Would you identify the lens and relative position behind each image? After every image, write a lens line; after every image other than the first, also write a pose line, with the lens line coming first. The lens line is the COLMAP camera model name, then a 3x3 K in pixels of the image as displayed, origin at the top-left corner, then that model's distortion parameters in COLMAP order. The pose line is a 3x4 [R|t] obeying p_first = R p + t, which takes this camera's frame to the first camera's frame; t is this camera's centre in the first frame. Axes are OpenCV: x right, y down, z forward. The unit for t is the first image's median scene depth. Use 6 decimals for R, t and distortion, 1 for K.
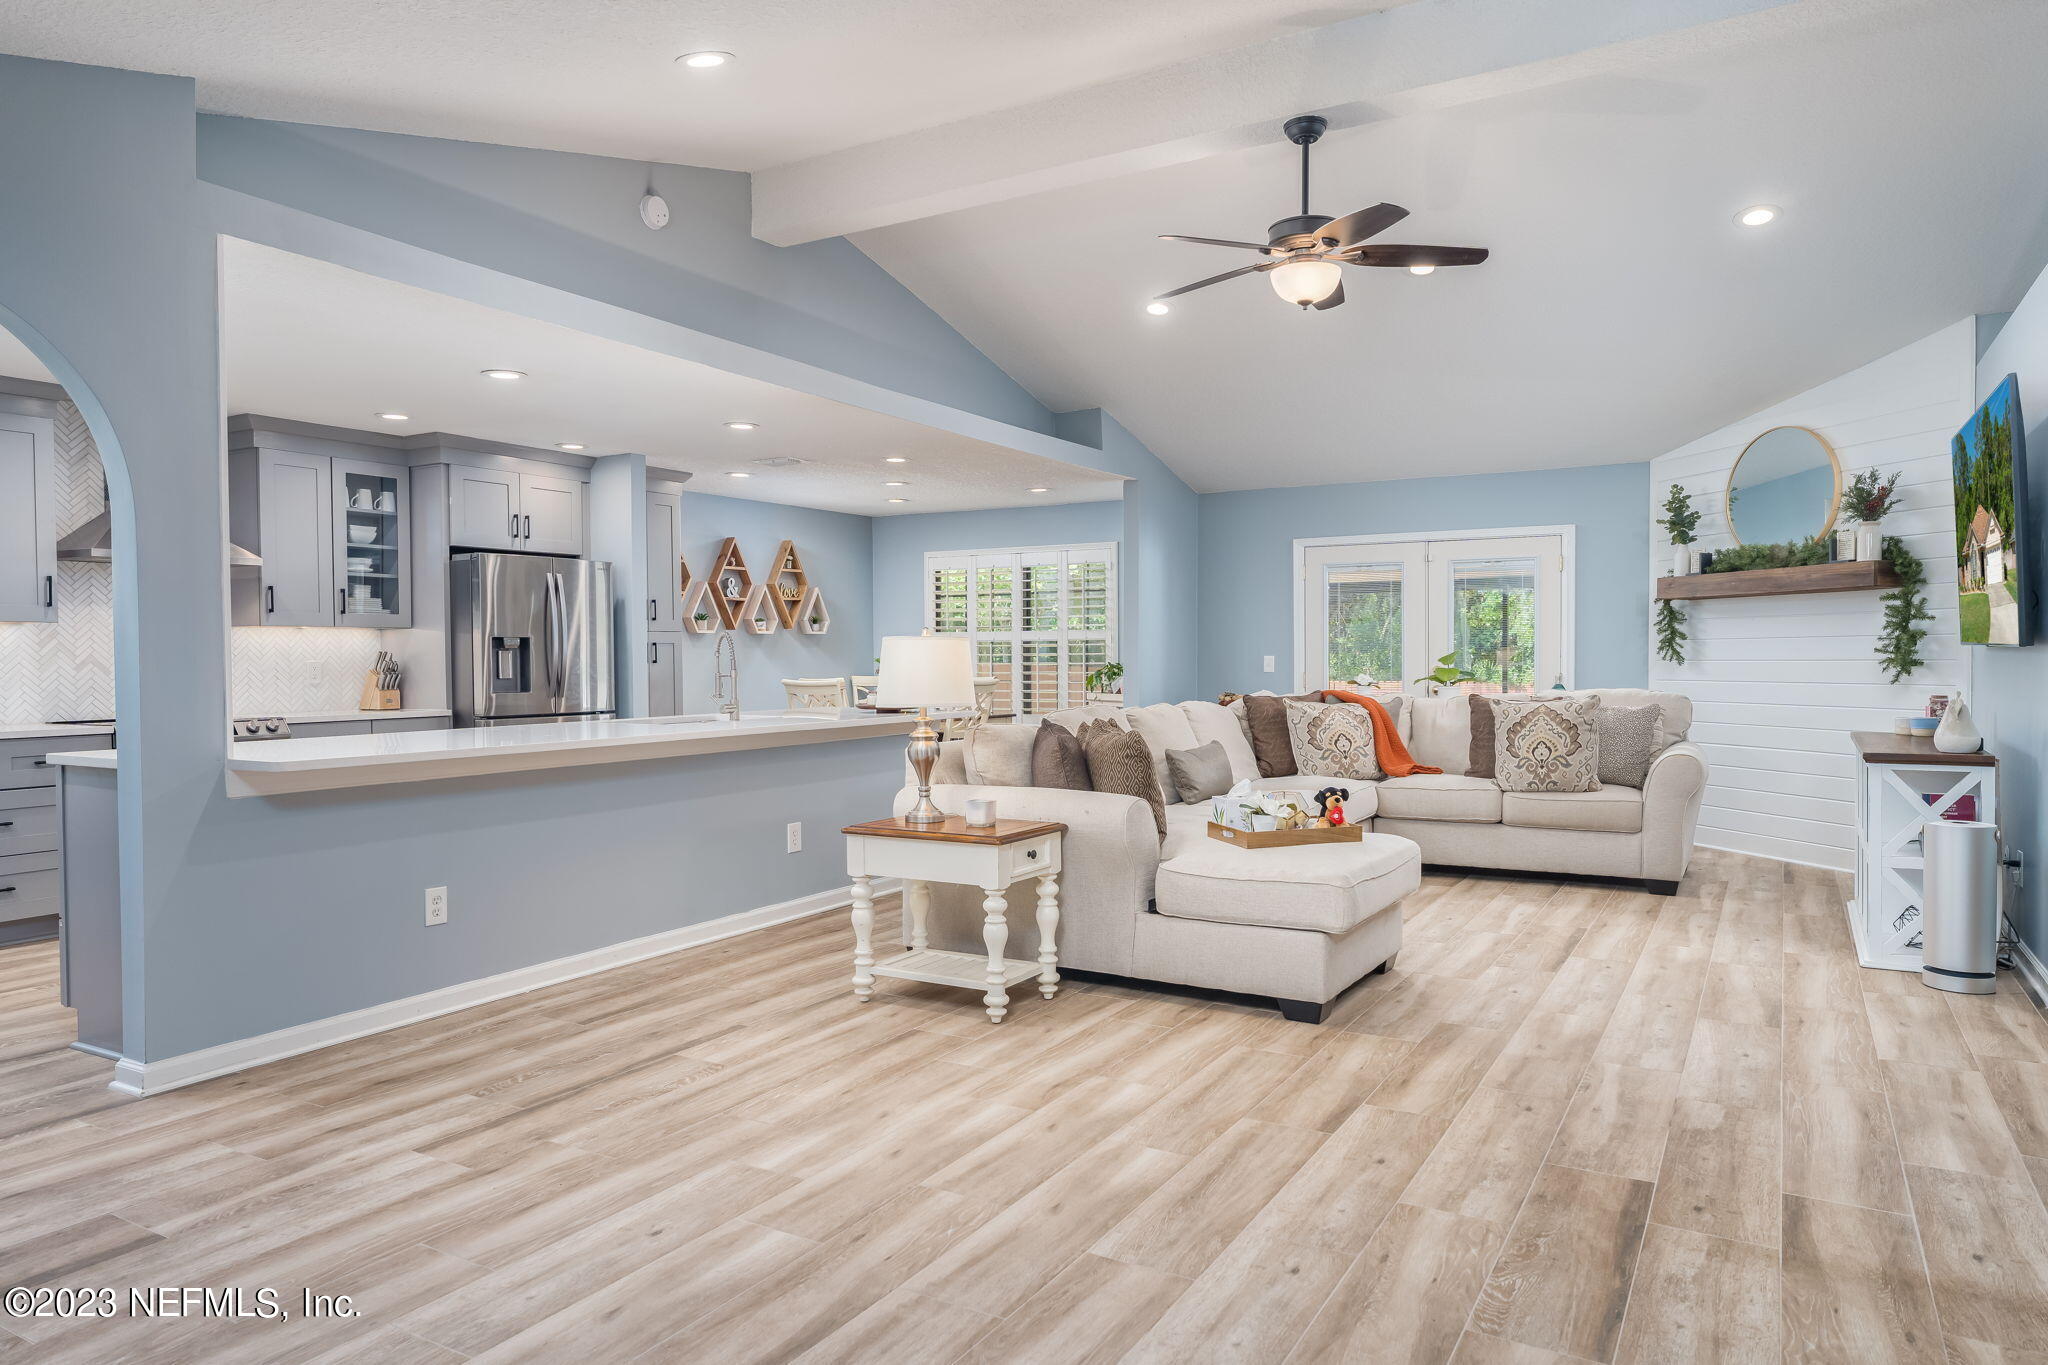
lens RADIAL K [[1248.7, 0, 1024.1], [0, 1248.7, 682.3], [0, 0, 1]] dist [-0.020691, 0.002833]
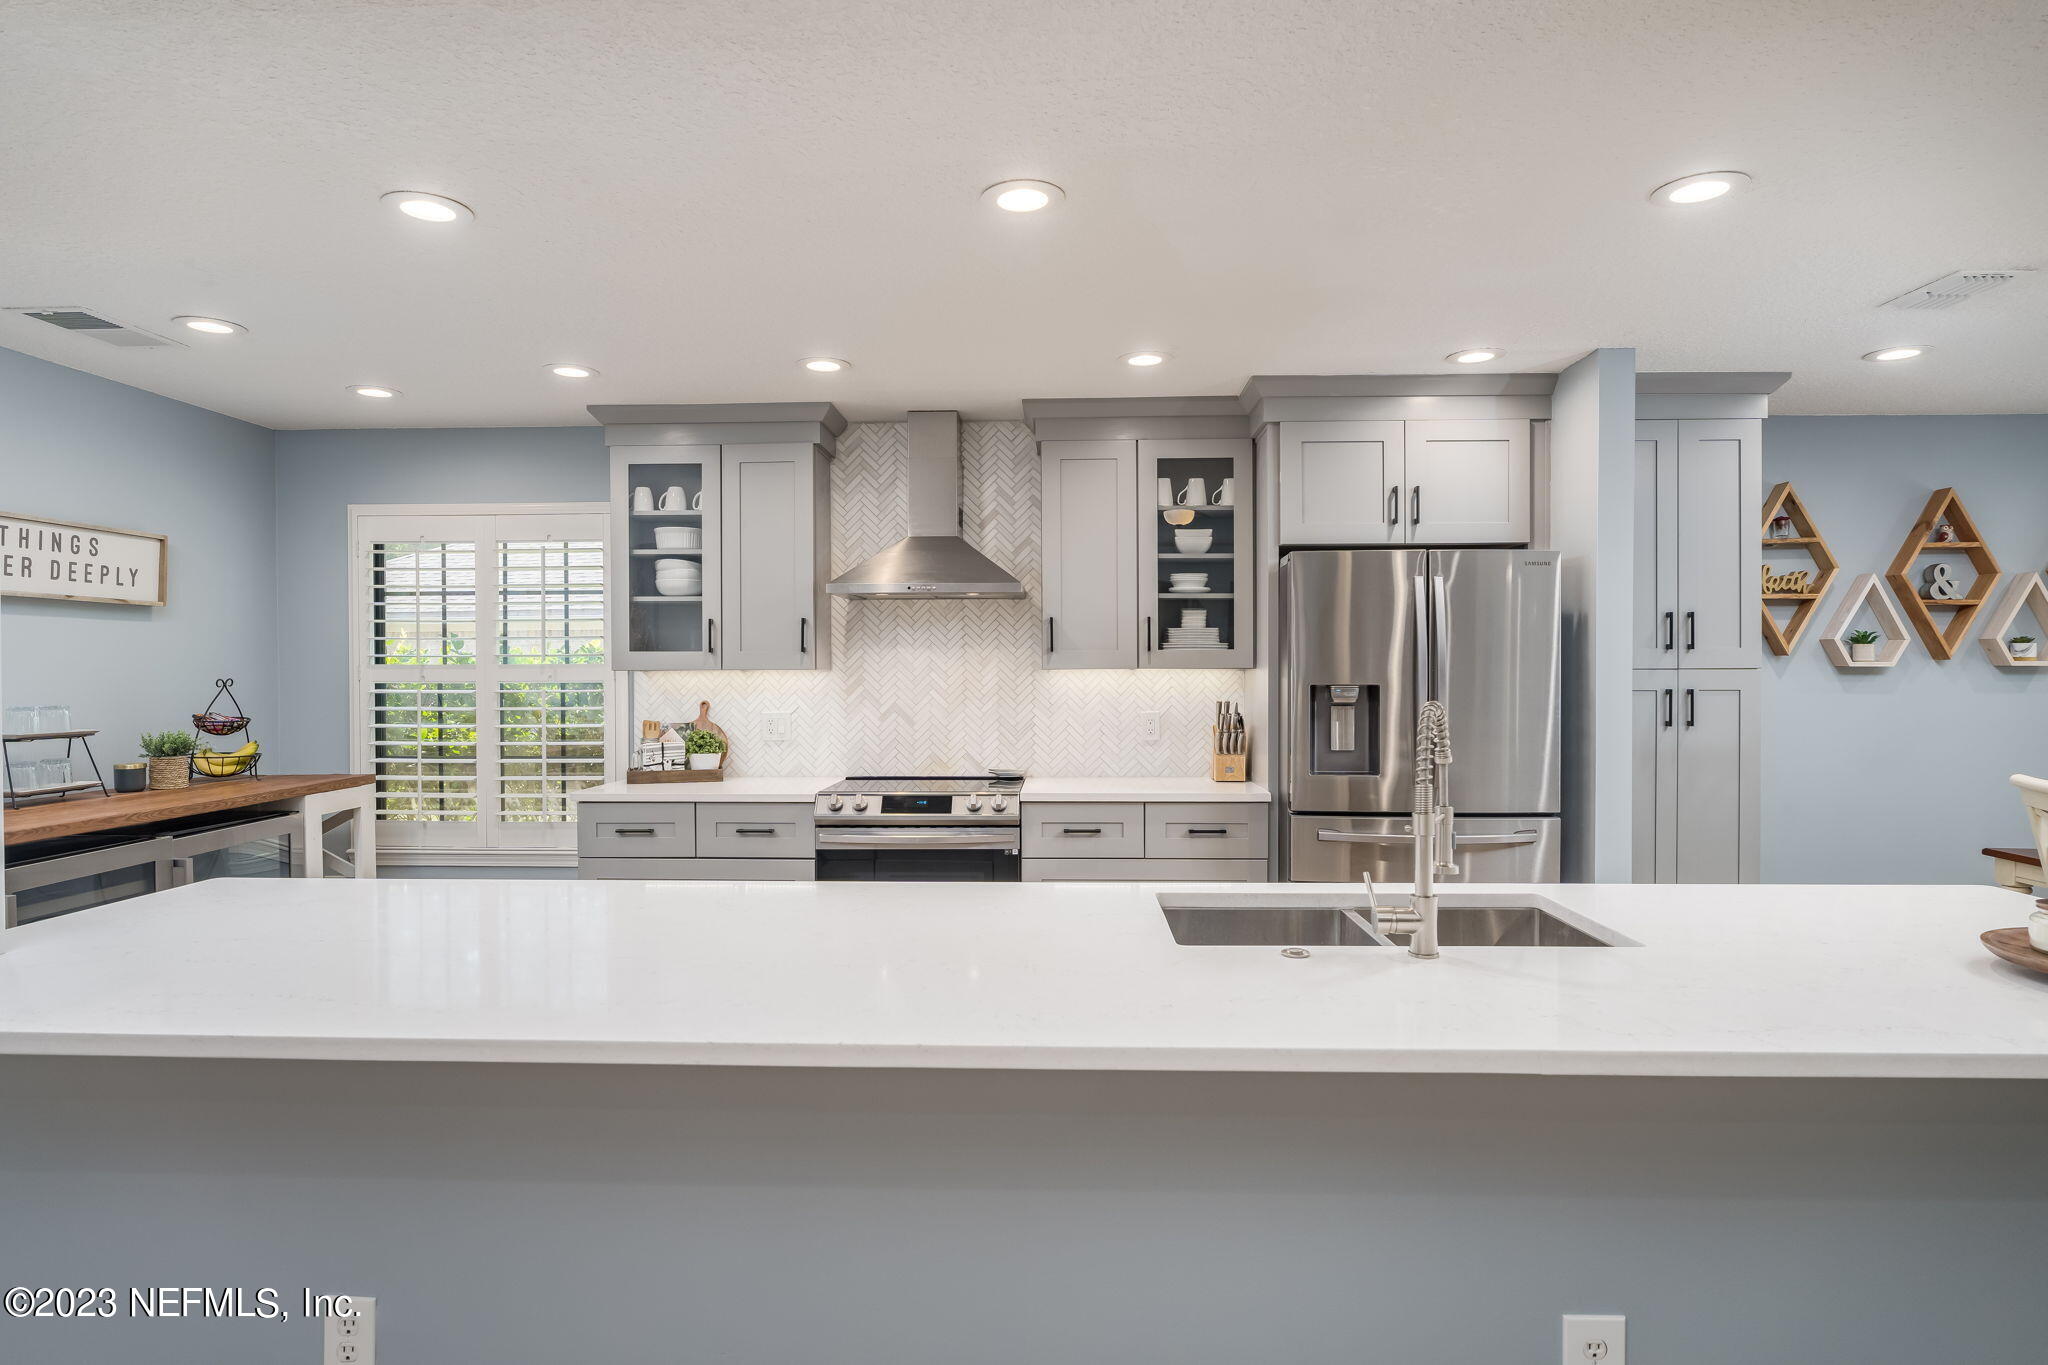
lens RADIAL K [[1248.7, 0, 1024.1], [0, 1248.7, 682.3], [0, 0, 1]] dist [-0.020691, 0.002833]
pose [[0.463158, 0.007436, -0.886245, 0.070302], [-0.021171, 0.999772, -0.002675, -0.030538], [0.886023, 0.020002, 0.463210, 0.552697]]
